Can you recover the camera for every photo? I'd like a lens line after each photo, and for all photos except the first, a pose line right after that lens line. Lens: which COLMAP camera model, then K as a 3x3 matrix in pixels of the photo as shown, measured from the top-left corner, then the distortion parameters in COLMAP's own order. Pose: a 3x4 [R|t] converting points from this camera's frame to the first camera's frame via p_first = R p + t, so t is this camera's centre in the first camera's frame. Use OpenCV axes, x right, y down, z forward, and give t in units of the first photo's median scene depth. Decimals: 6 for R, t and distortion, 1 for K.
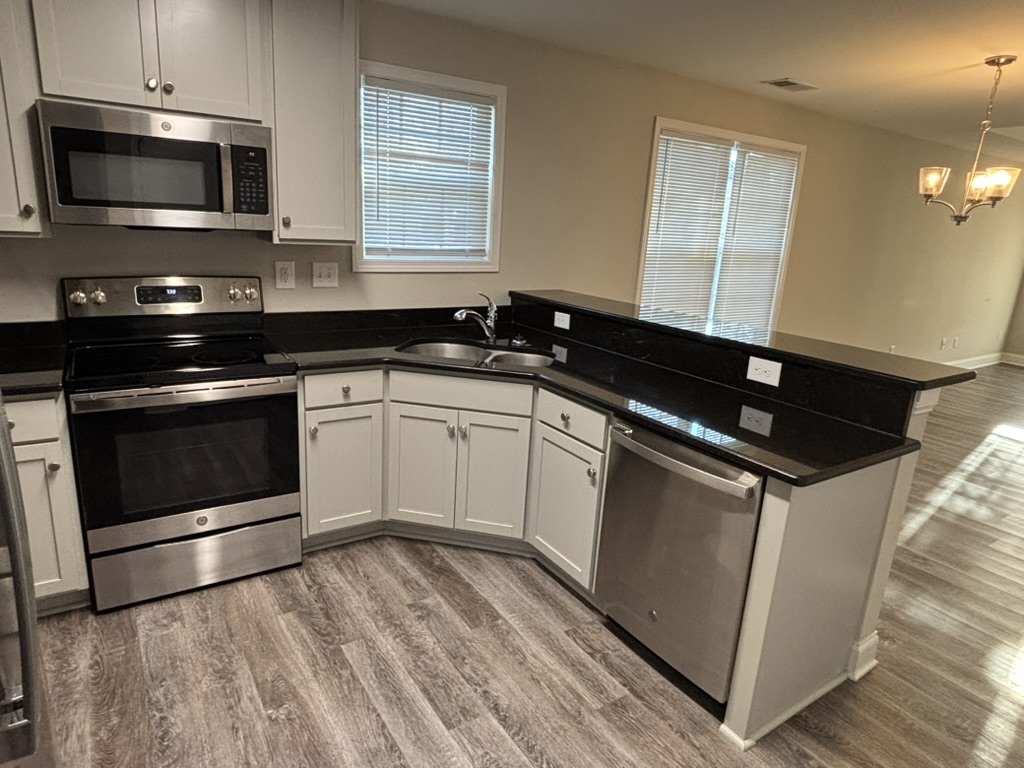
lens RADIAL K [[625.4, 0, 512.0], [0, 625.4, 384.0], [0, 0, 1]] dist [0.002317, -0.017982]
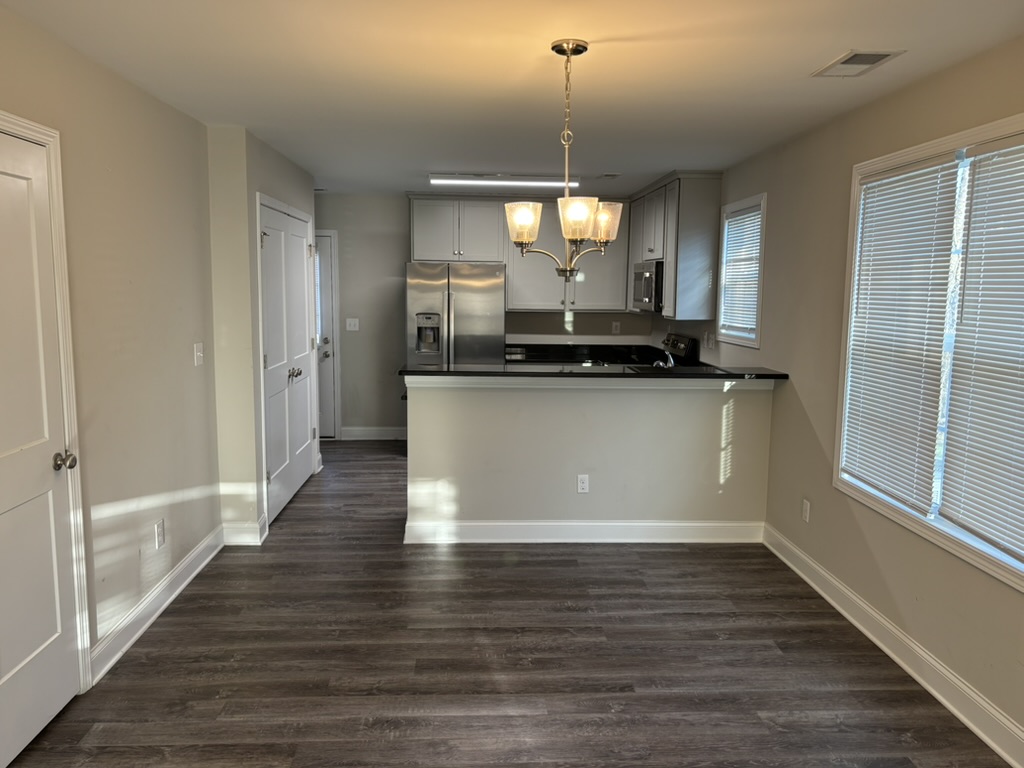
lens RADIAL K [[787.0, 0, 516.3], [0, 787.0, 400.8], [0, 0, 1]] dist [0.006803, 0.000518]
pose [[-0.500893, 0.063103, -0.863206, 1.510068], [-0.259956, 0.940322, 0.219585, -0.307508], [0.825548, 0.334384, -0.454597, 1.394831]]
